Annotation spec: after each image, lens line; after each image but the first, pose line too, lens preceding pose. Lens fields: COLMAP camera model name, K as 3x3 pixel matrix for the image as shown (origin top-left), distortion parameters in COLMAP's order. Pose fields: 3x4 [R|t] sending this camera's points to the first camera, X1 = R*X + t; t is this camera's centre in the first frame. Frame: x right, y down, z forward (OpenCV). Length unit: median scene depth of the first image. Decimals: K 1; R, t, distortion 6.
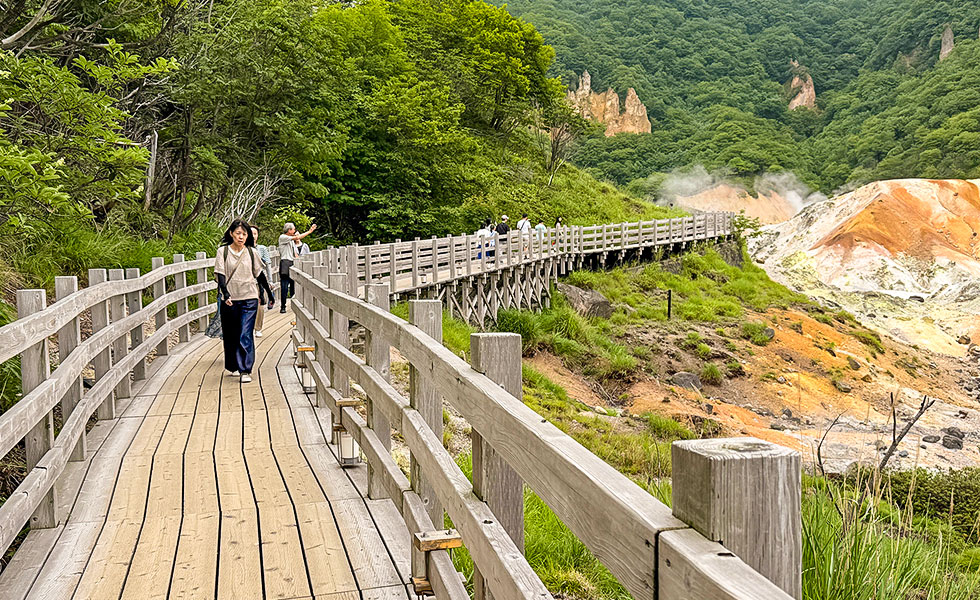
lens RADIAL K [[973.3, 0, 479.0], [0, 973.3, 354.2], [0, 0, 1]] dist [0.047929, 0.000000]
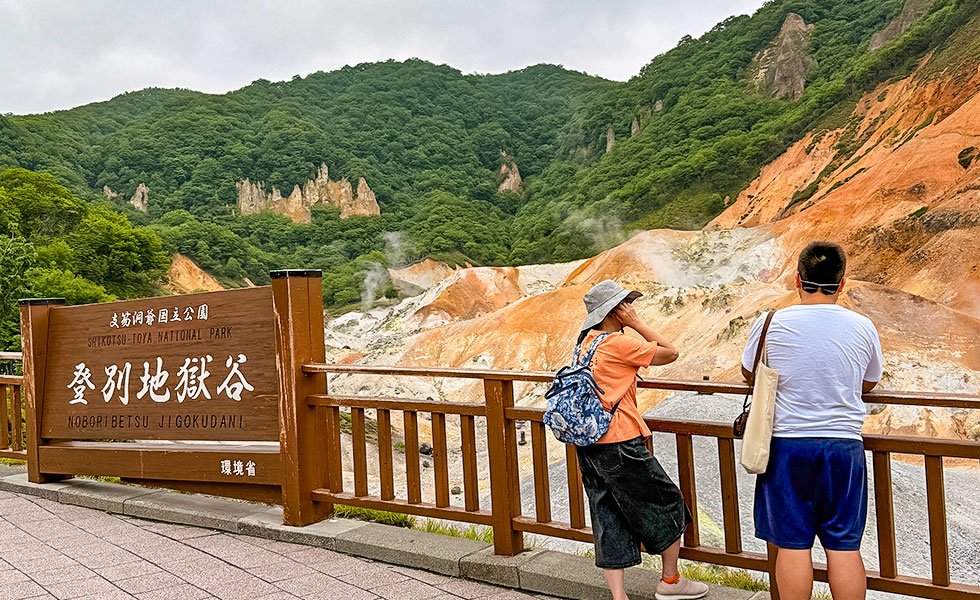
lens RADIAL K [[973.3, 0, 478.3], [0, 973.3, 300.8], [0, 0, 1]] dist [0.047929, 0.000000]
pose [[0.976349, -0.039948, 0.212477, 0.035749], [0.064283, 0.991974, -0.108880, 0.012208], [-0.206422, 0.119963, 0.971081, -0.148466]]
